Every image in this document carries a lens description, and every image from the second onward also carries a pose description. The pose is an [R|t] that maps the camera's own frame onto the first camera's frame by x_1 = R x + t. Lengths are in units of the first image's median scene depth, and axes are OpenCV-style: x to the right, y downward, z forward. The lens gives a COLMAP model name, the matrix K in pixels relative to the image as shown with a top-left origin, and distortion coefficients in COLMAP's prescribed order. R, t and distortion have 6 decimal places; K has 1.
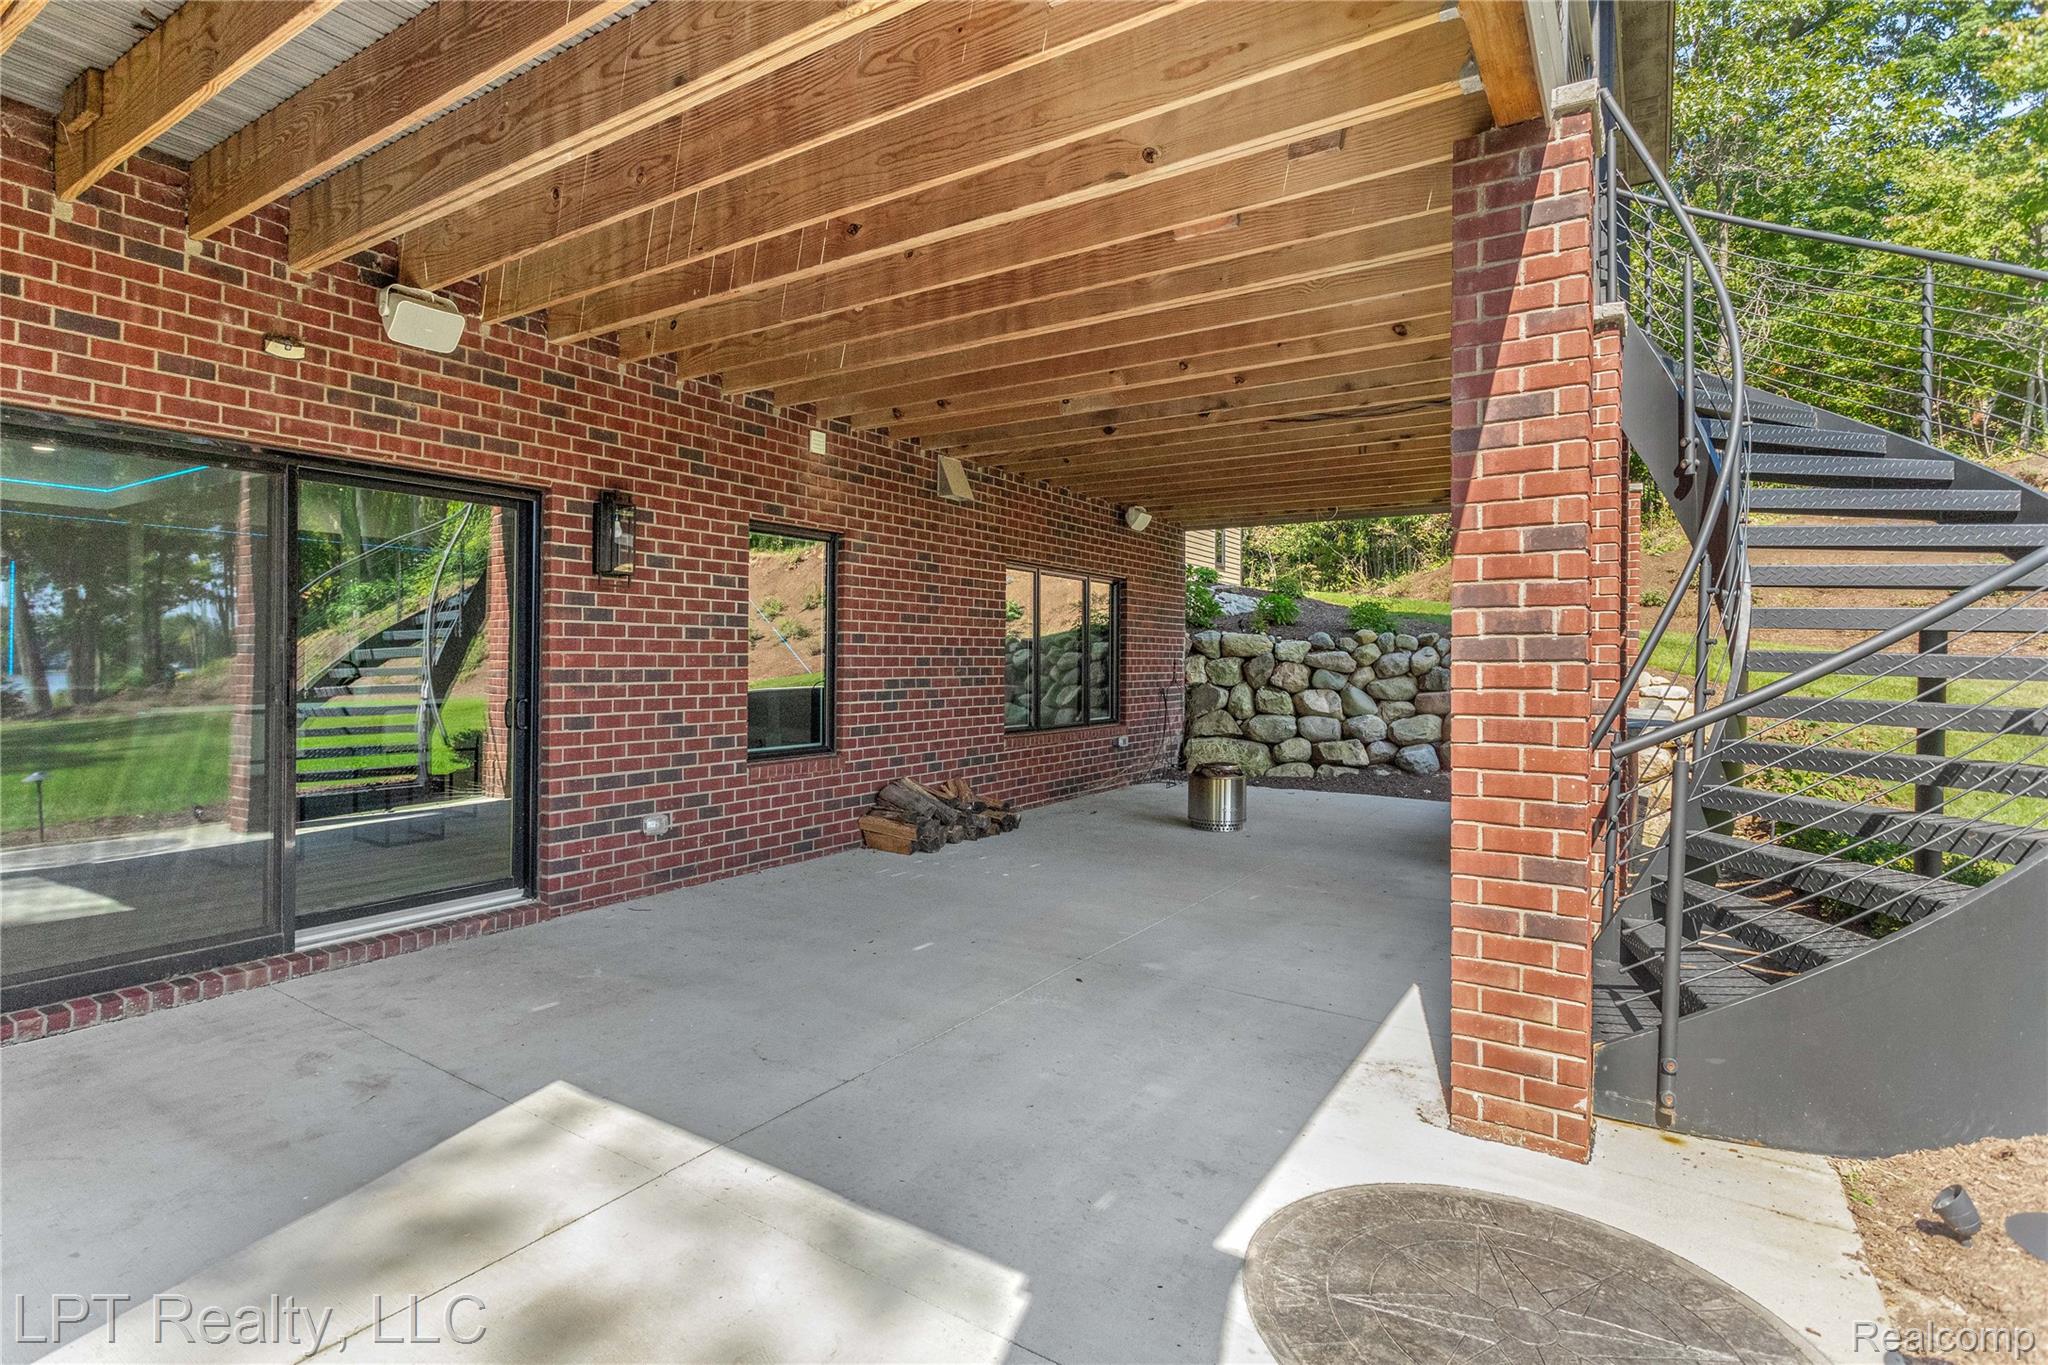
lens RADIAL K [[1138.3, 0, 1023.1], [0, 1138.3, 658.4], [0, 0, 1]] dist [0.001978, 0.000496]
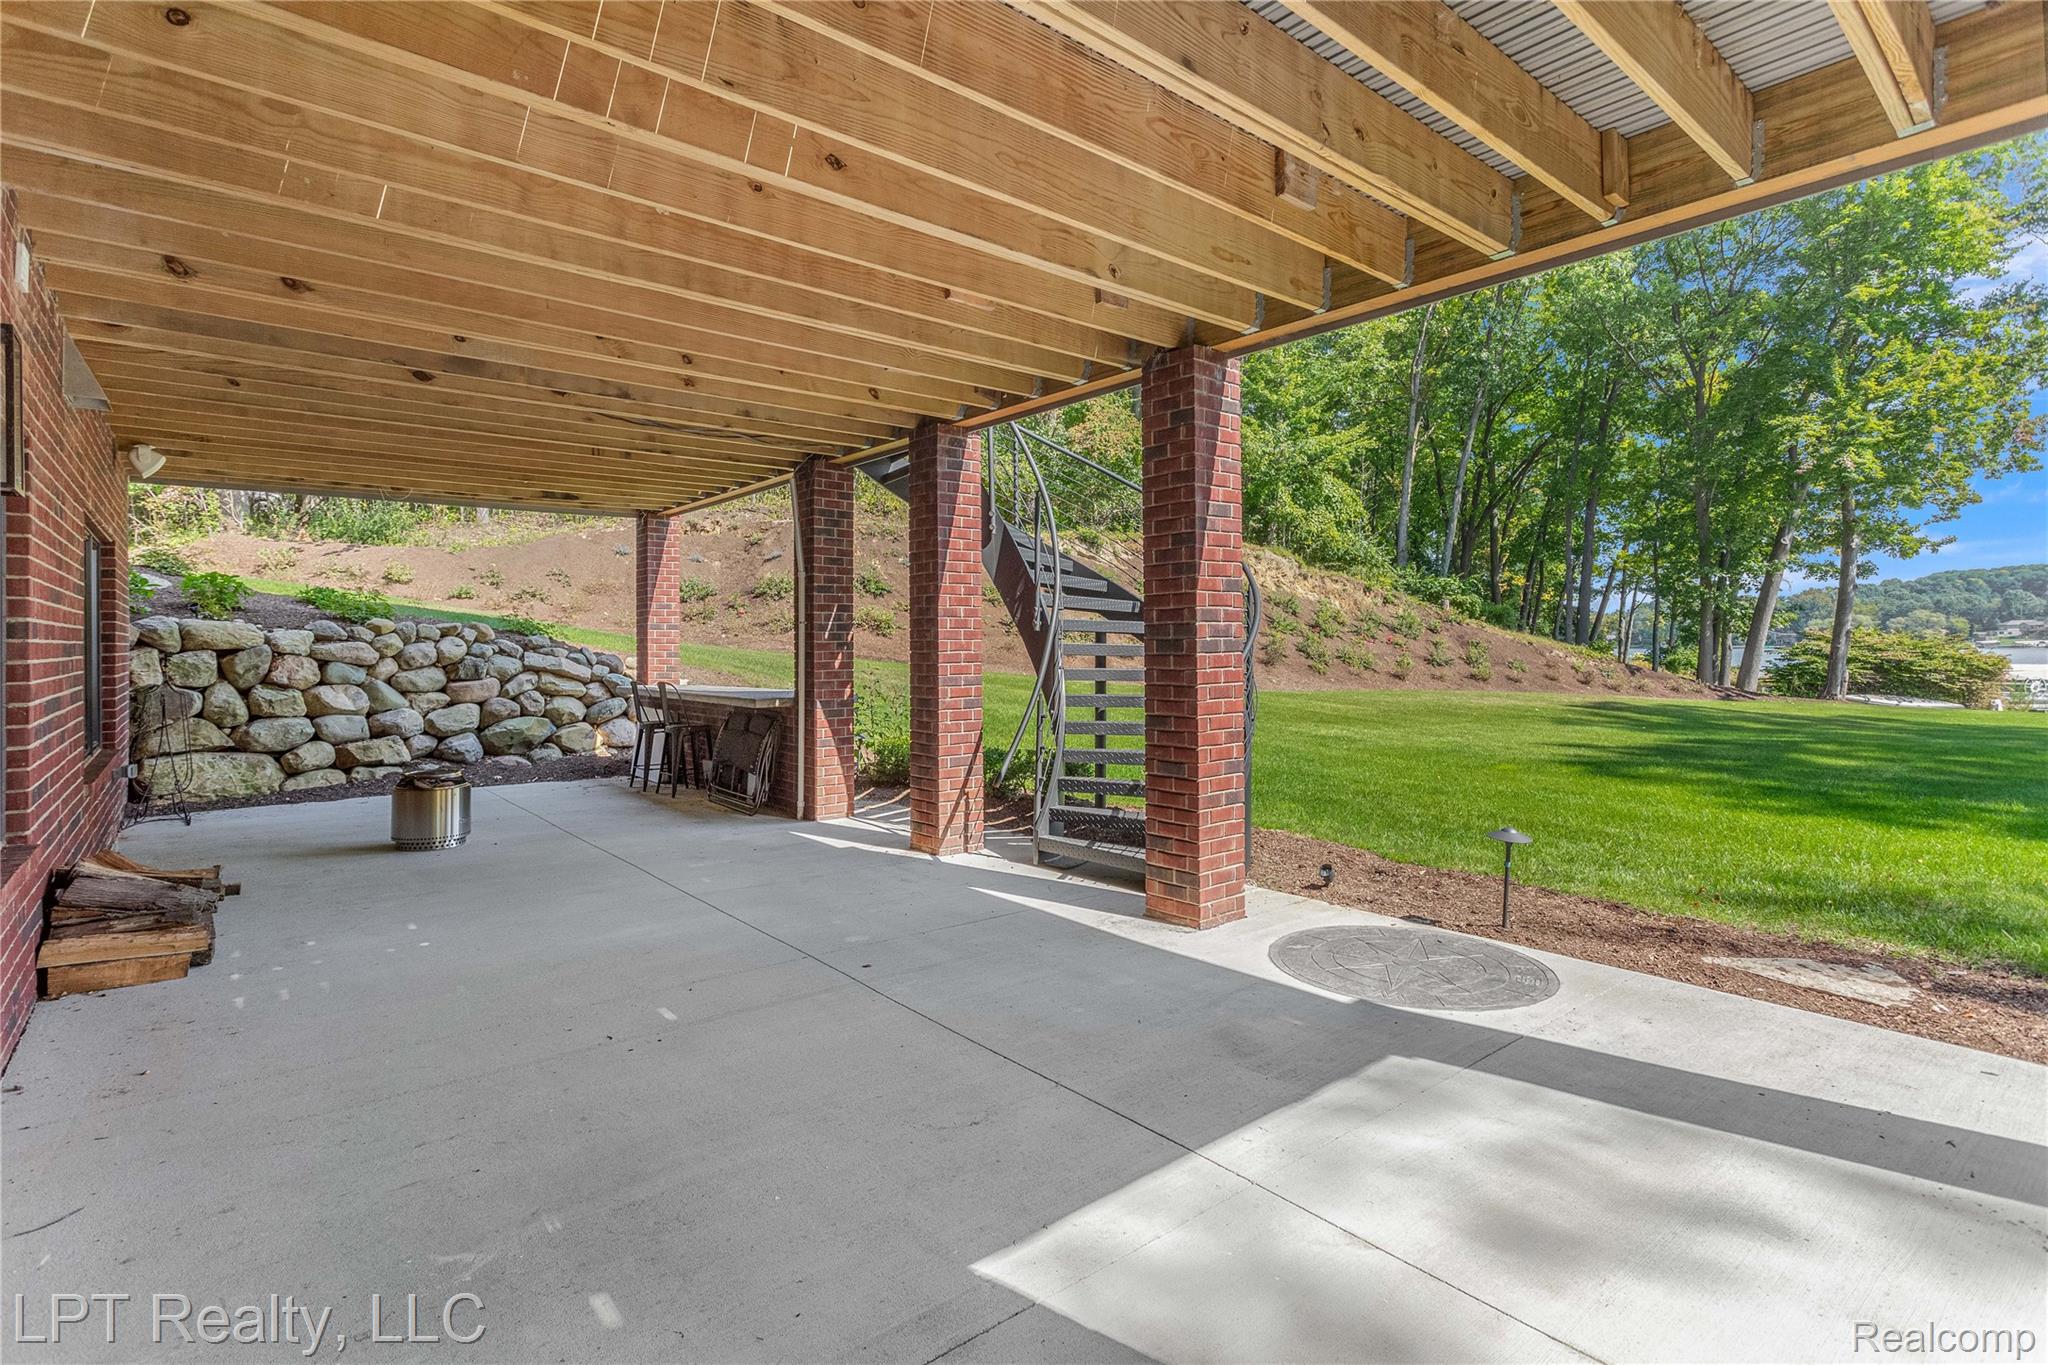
lens RADIAL K [[979.6, 0, 1017.8], [0, 979.6, 637.9], [0, 0, 1]] dist [0.004184, 0.000880]
pose [[0.239822, -0.005910, 0.970799, -0.366650], [0.007074, 0.999966, 0.004340, -0.009338], [-0.970791, 0.005827, 0.239856, 0.303849]]
